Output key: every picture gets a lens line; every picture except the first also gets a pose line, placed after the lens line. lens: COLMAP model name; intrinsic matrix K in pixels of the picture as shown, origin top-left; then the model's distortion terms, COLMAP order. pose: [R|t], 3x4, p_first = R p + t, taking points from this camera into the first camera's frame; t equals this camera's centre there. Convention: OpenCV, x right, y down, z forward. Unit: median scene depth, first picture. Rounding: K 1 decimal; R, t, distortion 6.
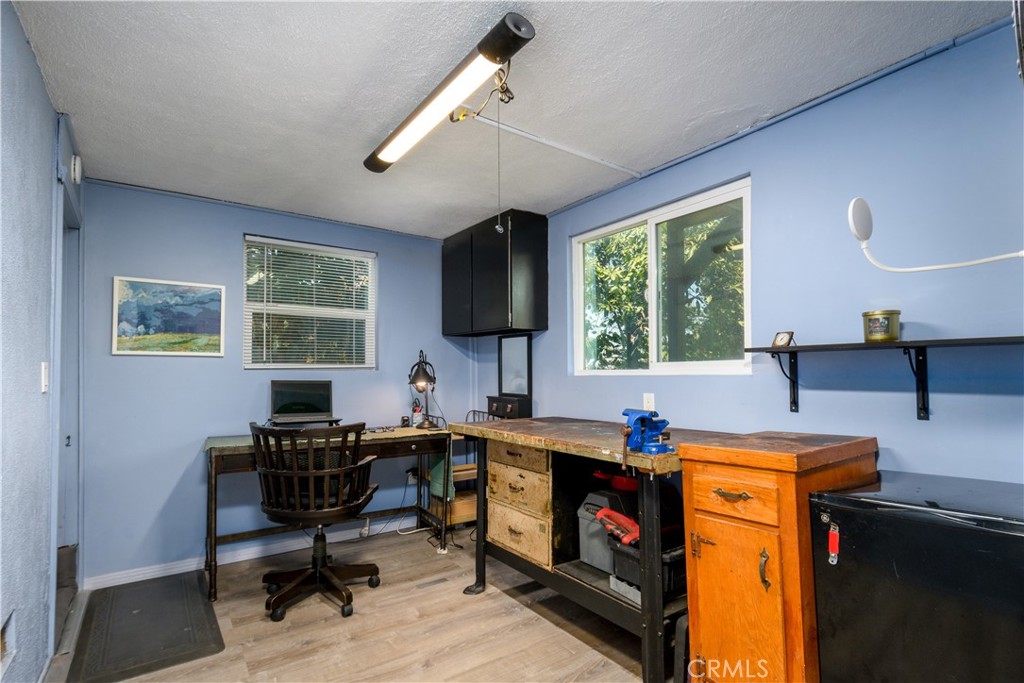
lens RADIAL K [[481.3, 0, 507.1], [0, 481.3, 344.6], [0, 0, 1]] dist [0.004067, -0.000553]
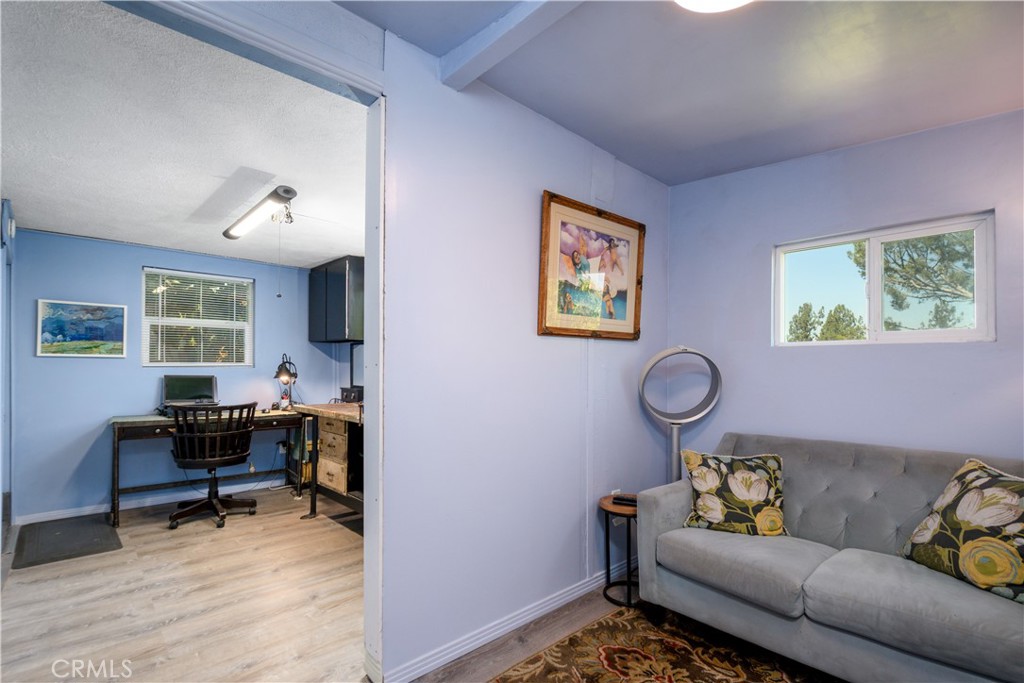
lens RADIAL K [[481.3, 0, 511.2], [0, 481.3, 347.7], [0, 0, 1]] dist [0.004067, -0.000553]
pose [[0.992688, 0.013053, 0.120001, 0.338575], [-0.015307, 0.999723, 0.017878, -0.044982], [-0.119735, -0.019584, 0.992613, -0.497912]]
